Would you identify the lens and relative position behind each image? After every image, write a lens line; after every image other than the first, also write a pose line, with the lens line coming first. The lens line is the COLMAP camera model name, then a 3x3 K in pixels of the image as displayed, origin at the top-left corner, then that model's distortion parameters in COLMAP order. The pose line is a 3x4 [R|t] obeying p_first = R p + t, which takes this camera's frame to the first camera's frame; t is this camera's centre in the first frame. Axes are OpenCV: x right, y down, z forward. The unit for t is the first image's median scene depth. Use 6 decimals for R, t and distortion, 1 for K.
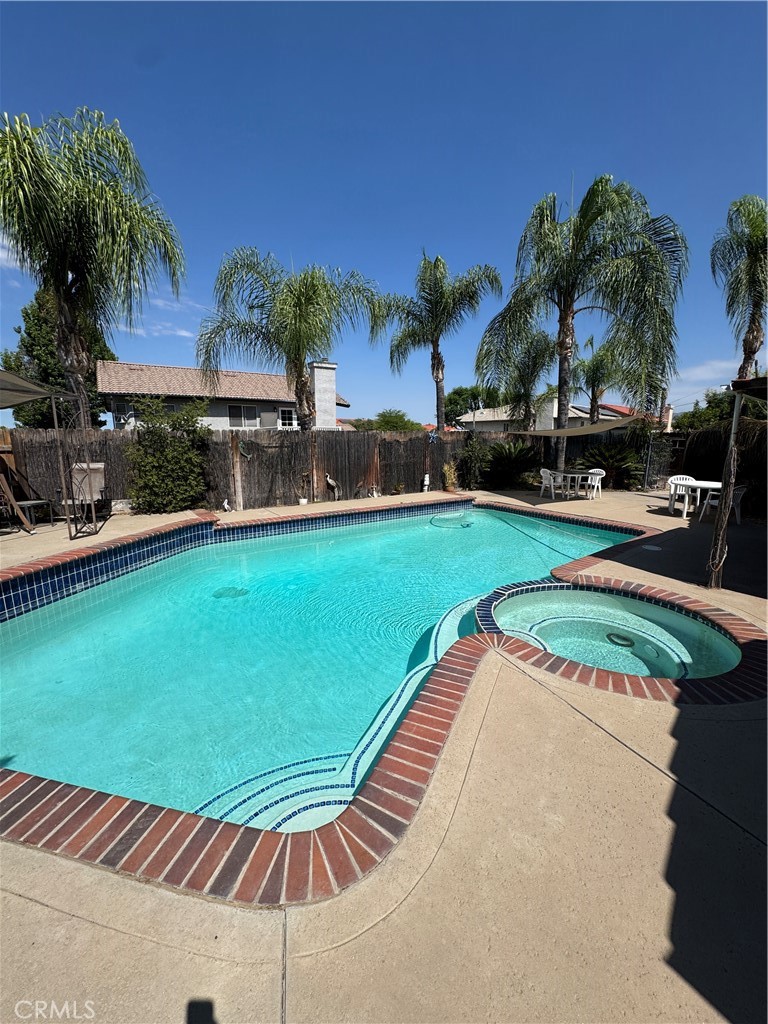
lens RADIAL K [[408.6, 0, 385.2], [0, 408.6, 514.4], [0, 0, 1]] dist [-0.000911, 0.000002]
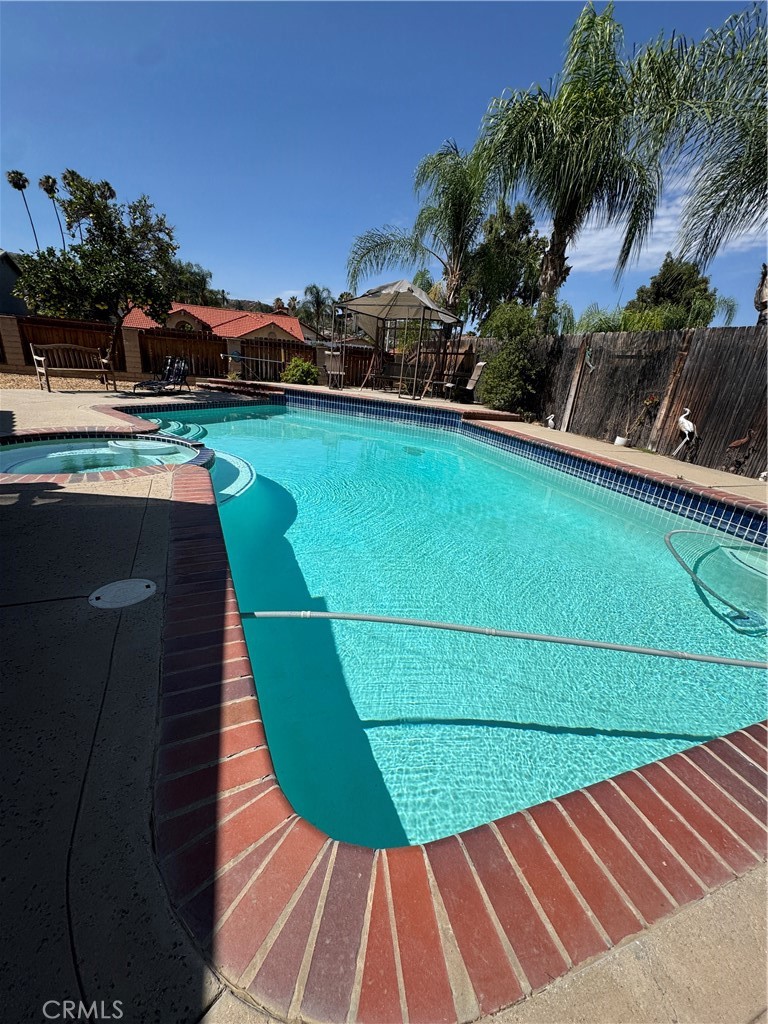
lens RADIAL K [[408.6, 0, 384.3], [0, 408.6, 511.8], [0, 0, 1]] dist [-0.000911, 0.000002]
pose [[-0.221578, 0.320438, -0.920990, 0.546930], [-0.270844, 0.887083, 0.373802, -0.076485], [0.936775, 0.332271, -0.109769, 0.766779]]
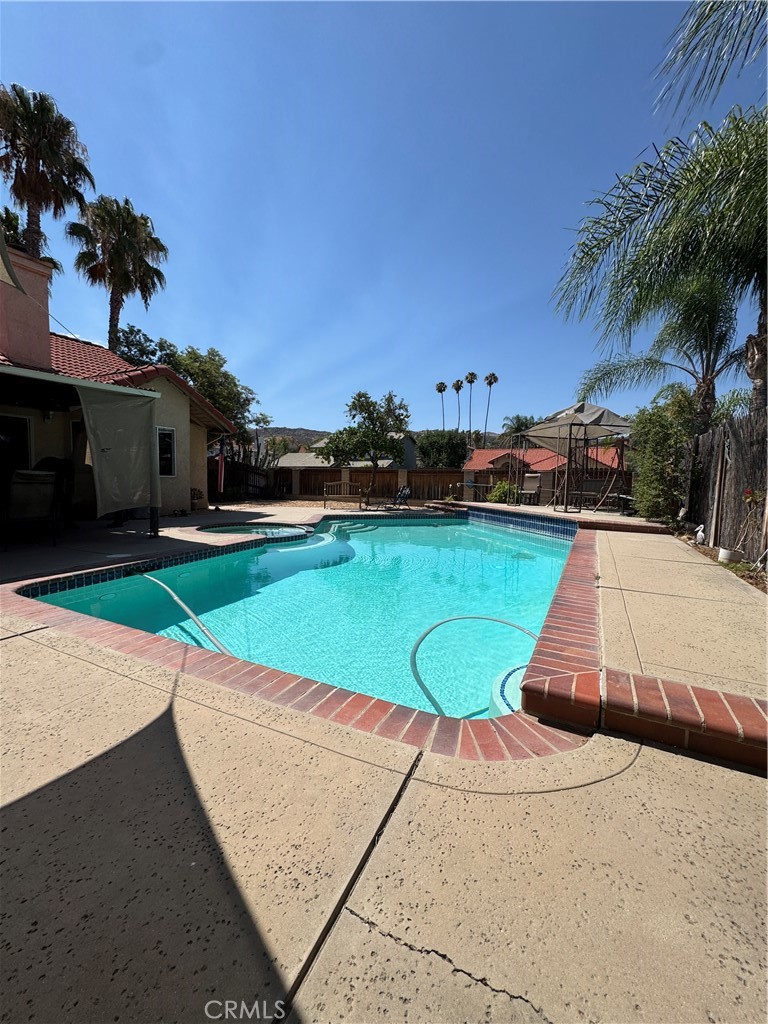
lens RADIAL K [[408.6, 0, 385.0], [0, 408.6, 507.2], [0, 0, 1]] dist [-0.000911, 0.000002]
pose [[-0.862228, 0.024799, -0.505913, 0.383712], [-0.110924, 0.965312, 0.236364, -0.155717], [0.494226, 0.259918, -0.829568, 1.208677]]
